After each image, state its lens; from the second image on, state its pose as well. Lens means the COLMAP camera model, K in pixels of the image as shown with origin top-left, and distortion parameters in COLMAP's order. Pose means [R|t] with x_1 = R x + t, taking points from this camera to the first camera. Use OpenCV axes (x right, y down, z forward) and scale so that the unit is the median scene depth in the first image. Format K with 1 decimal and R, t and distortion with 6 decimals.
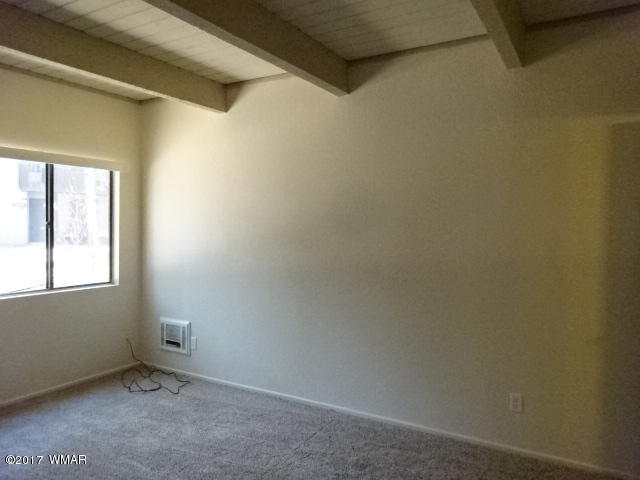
lens RADIAL K [[468.6, 0, 317.3], [0, 468.6, 239.1], [0, 0, 1]] dist [0.008142, 0.000991]
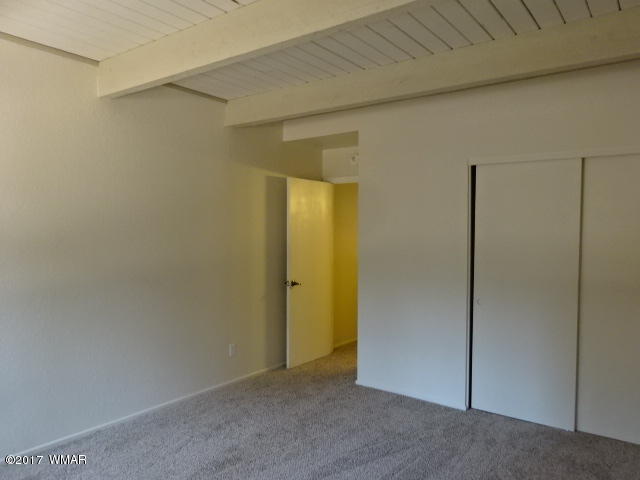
lens RADIAL K [[468.6, 0, 317.3], [0, 468.6, 239.1], [0, 0, 1]] dist [0.008142, 0.000991]
pose [[0.105306, -0.032039, 0.993924, -1.025221], [0.022711, 0.999298, 0.029806, -0.044250], [-0.994181, 0.019434, 0.105960, 0.557863]]
